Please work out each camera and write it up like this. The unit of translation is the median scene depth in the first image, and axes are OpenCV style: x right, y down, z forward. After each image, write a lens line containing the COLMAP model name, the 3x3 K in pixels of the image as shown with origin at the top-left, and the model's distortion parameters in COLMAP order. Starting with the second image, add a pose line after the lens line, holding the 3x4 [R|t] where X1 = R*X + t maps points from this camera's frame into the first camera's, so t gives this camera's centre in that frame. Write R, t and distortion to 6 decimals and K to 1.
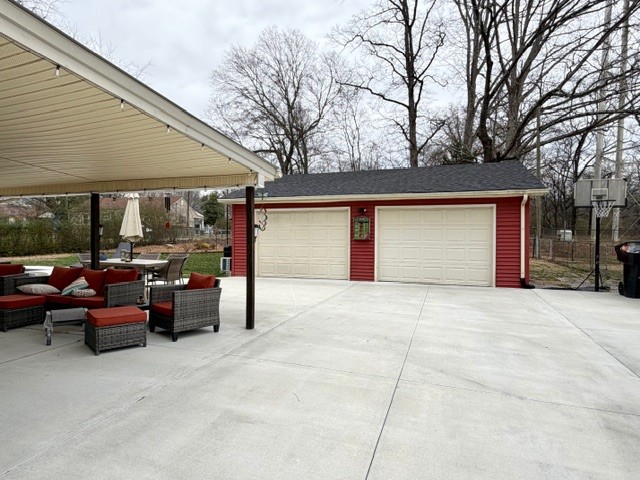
lens RADIAL K [[384.9, 0, 314.6], [0, 384.9, 243.7], [0, 0, 1]] dist [0.001283, -0.001895]
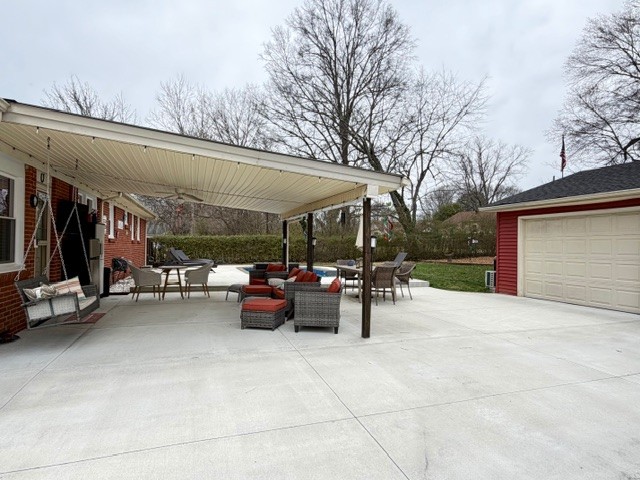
lens RADIAL K [[384.9, 0, 320.8], [0, 384.9, 244.1], [0, 0, 1]] dist [0.001283, -0.001895]
pose [[0.604385, 0.002291, -0.796689, 0.609291], [-0.025894, 0.999524, -0.016769, -0.006633], [0.796271, 0.030764, 0.604157, 0.304045]]
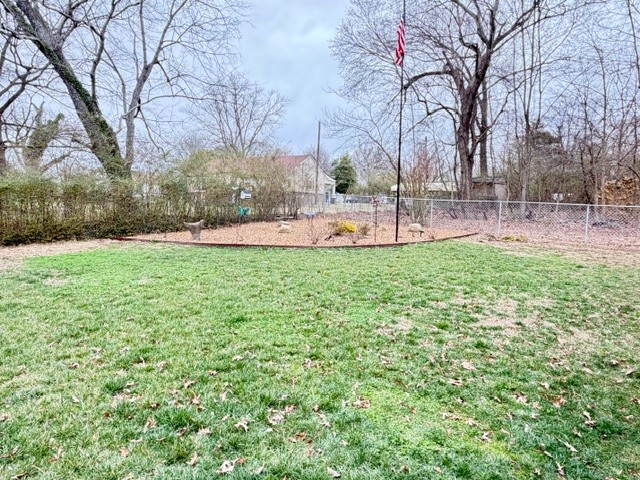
lens RADIAL K [[384.9, 0, 322.4], [0, 384.9, 241.5], [0, 0, 1]] dist [0.001283, -0.001895]
pose [[0.954316, 0.041242, -0.295939, -0.824295], [-0.019165, 0.996838, 0.077119, -0.075209], [0.298184, -0.067924, 0.952089, 2.496972]]
